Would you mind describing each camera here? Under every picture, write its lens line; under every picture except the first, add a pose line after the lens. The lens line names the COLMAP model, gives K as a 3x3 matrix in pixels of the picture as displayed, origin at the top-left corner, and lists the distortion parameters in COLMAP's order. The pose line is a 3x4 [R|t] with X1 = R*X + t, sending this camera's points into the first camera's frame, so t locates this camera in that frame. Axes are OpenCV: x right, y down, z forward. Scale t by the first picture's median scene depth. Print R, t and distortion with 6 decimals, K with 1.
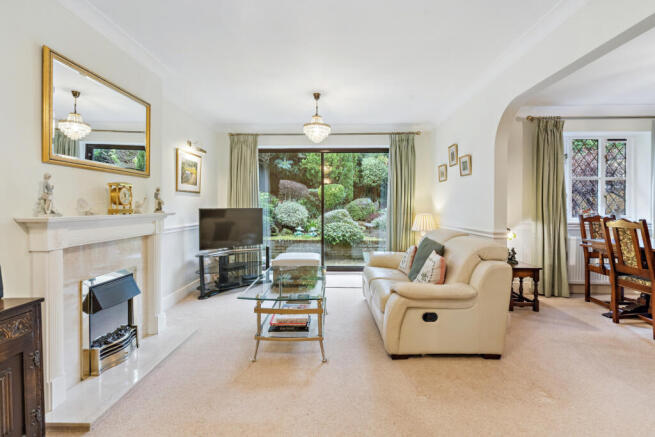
lens RADIAL K [[302.5, 0, 325.8], [0, 302.5, 210.0], [0, 0, 1]] dist [0.000860, 0.000155]
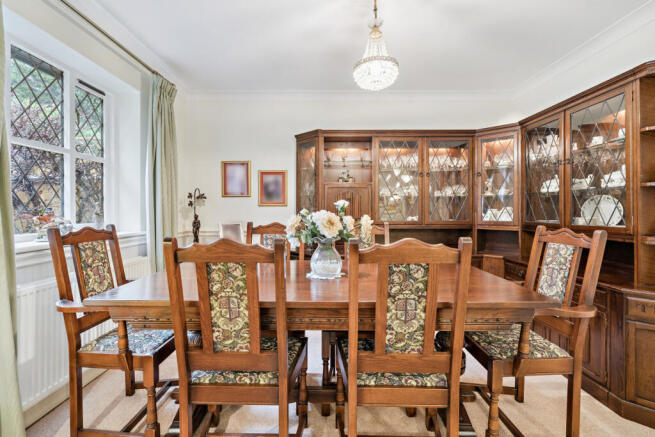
lens RADIAL K [[302.5, 0, 325.8], [0, 302.5, 210.0], [0, 0, 1]] dist [0.000860, 0.000155]
pose [[-0.025777, -0.004483, 0.999658, 0.443293], [0.010695, 0.999931, 0.004760, -0.006345], [-0.999610, 0.010814, -0.025728, 0.659841]]
